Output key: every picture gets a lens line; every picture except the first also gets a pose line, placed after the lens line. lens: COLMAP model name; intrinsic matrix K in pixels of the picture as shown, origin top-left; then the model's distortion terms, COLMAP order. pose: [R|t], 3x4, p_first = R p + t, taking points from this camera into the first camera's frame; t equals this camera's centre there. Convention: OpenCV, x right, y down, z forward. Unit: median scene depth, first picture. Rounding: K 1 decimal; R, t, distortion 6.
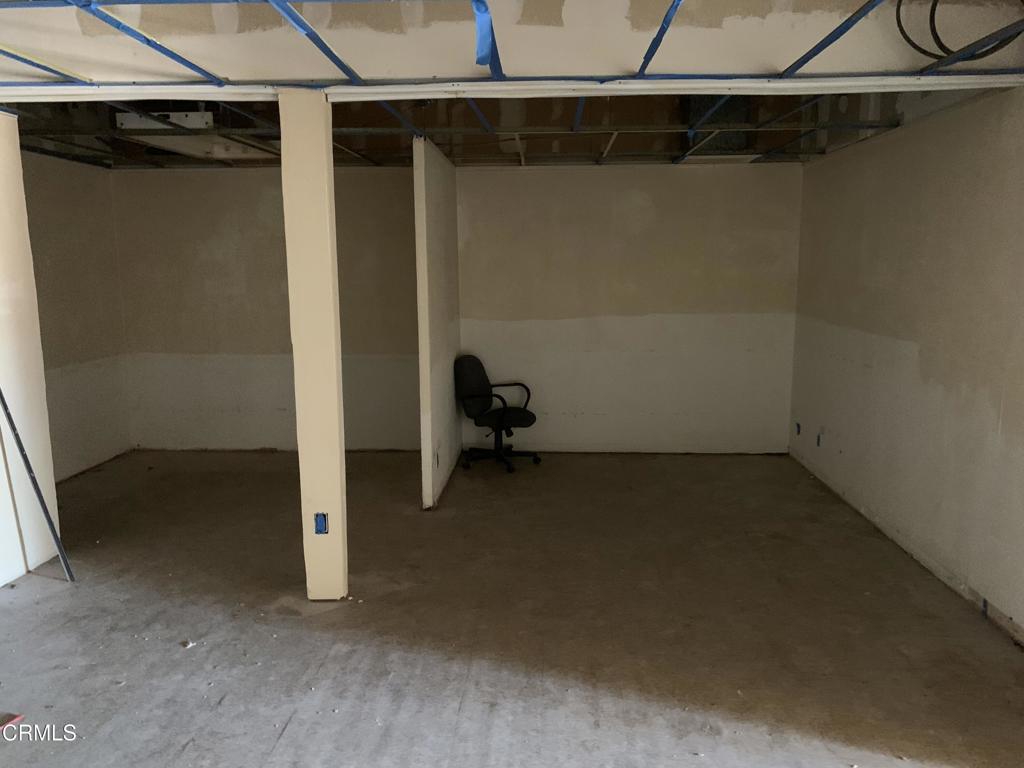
lens RADIAL K [[764.6, 0, 514.6], [0, 764.6, 390.2], [0, 0, 1]] dist [0.026668, -0.026808]
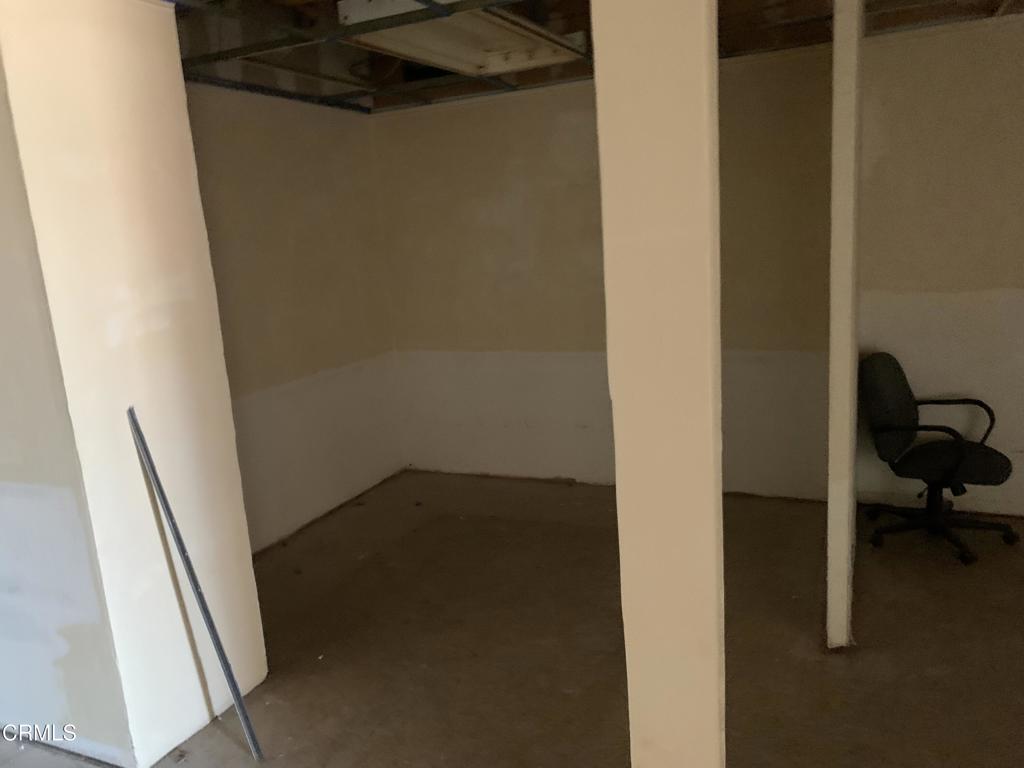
lens RADIAL K [[764.6, 0, 514.6], [0, 764.6, 390.2], [0, 0, 1]] dist [0.026668, -0.026808]
pose [[0.928950, 0.013489, -0.369959, -0.104492], [0.006486, 0.998590, 0.052694, -0.051373], [0.370148, -0.051350, 0.927553, 0.335376]]
